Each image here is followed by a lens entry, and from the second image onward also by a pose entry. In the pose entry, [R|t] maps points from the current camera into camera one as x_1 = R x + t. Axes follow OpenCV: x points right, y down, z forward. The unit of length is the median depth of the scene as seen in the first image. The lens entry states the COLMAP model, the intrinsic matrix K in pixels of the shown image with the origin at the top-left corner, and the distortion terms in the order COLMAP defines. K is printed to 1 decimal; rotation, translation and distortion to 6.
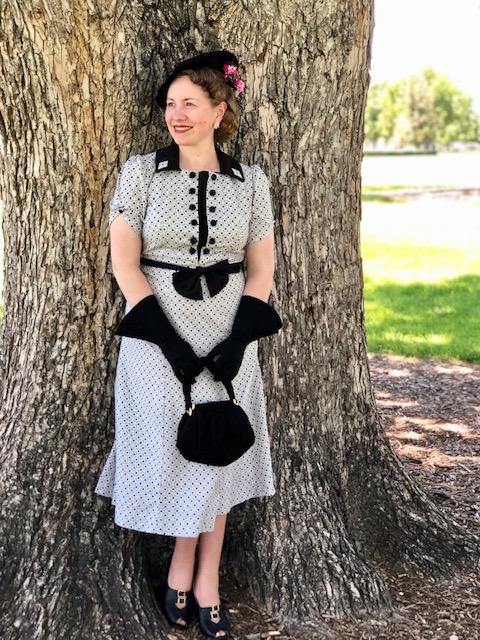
lens RADIAL K [[1054.0, 0, 244.5], [0, 1054.0, 322.4], [0, 0, 1]] dist [0.027075, 0.105013]
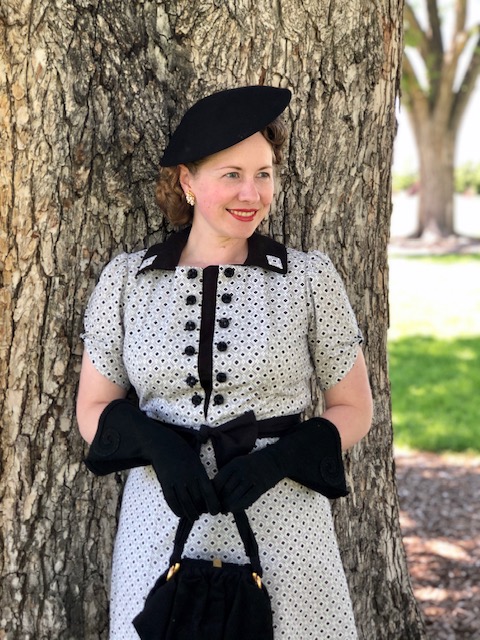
lens RADIAL K [[1035.1, 0, 240.0], [0, 1035.1, 320.0], [0, 0, 1]] dist [0.050640, 0.027302]
pose [[0.995023, -0.019483, 0.097724, -0.060212], [0.024312, 0.998528, -0.048476, -0.080325], [-0.096636, 0.050611, 0.994032, 0.374933]]
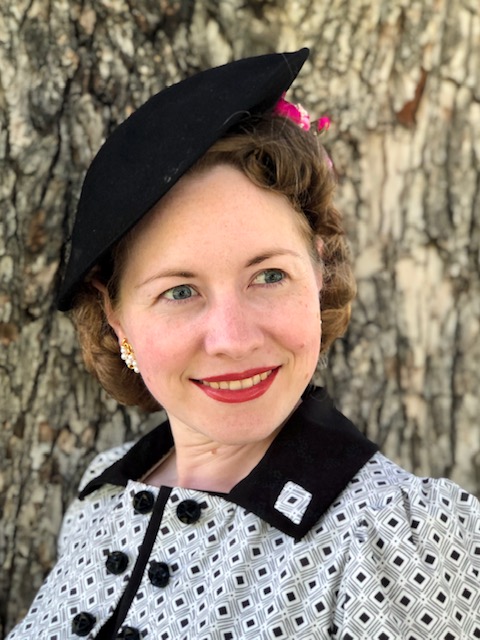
lens RADIAL K [[1054.0, 0, 244.5], [0, 1054.0, 322.4], [0, 0, 1]] dist [0.027075, 0.105013]
pose [[0.999062, 0.022064, -0.037256, -0.021835], [-0.025324, 0.995671, -0.089428, -0.156216], [0.035121, 0.090288, 0.995296, 0.680059]]
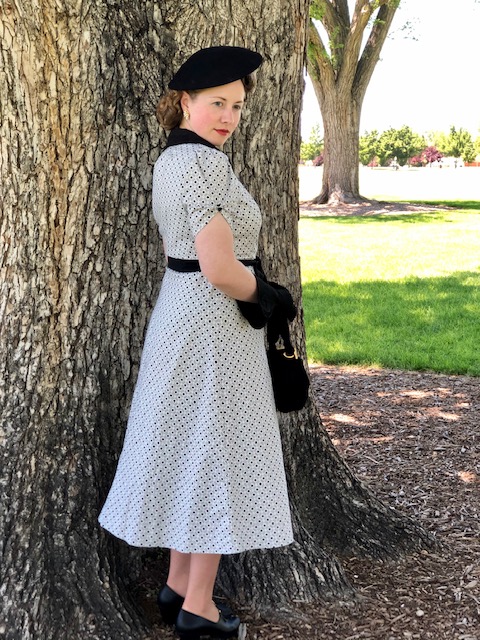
lens RADIAL K [[1054.0, 0, 244.5], [0, 1054.0, 322.4], [0, 0, 1]] dist [0.027075, 0.105013]
pose [[0.981304, -0.025322, 0.190791, -0.160581], [0.028556, 0.999491, -0.014215, 0.019131], [-0.190334, 0.019398, 0.981528, -0.006617]]
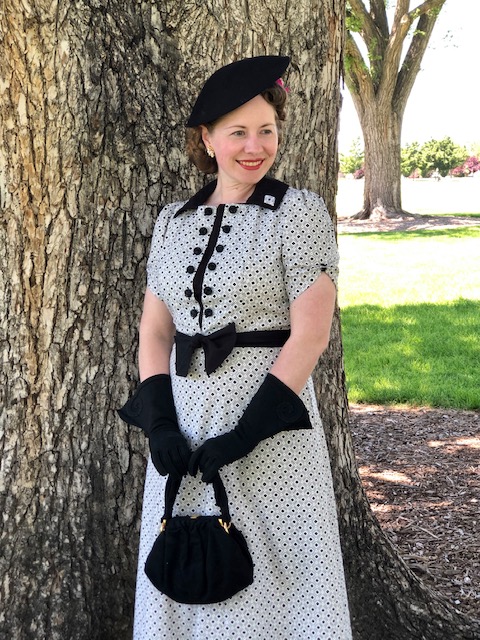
lens RADIAL K [[1043.0, 0, 240.0], [0, 1043.0, 320.0], [0, 0, 1]] dist [0.037510, 0.027811]
pose [[0.988511, -0.039956, 0.145770, -0.104495], [0.044775, 0.998549, -0.029927, -0.033471], [-0.144362, 0.036110, 0.988866, 0.199701]]
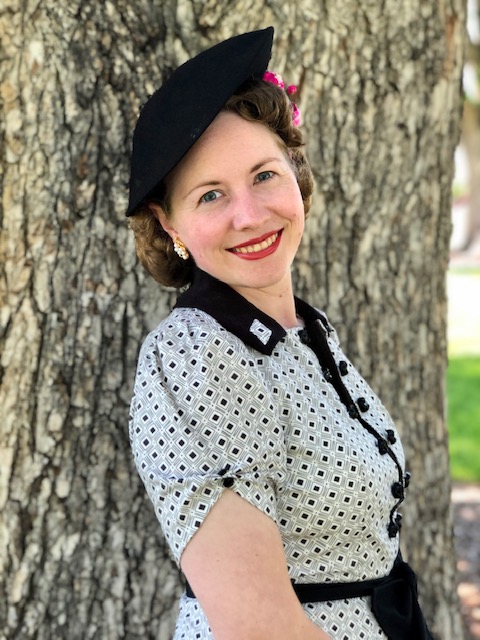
lens RADIAL K [[1054.0, 0, 244.5], [0, 1054.0, 322.4], [0, 0, 1]] dist [0.027075, 0.105013]
pose [[0.998024, -0.009042, 0.062180, -0.046277], [0.012563, 0.998325, -0.056466, -0.102242], [-0.061565, 0.057136, 0.996466, 0.464985]]
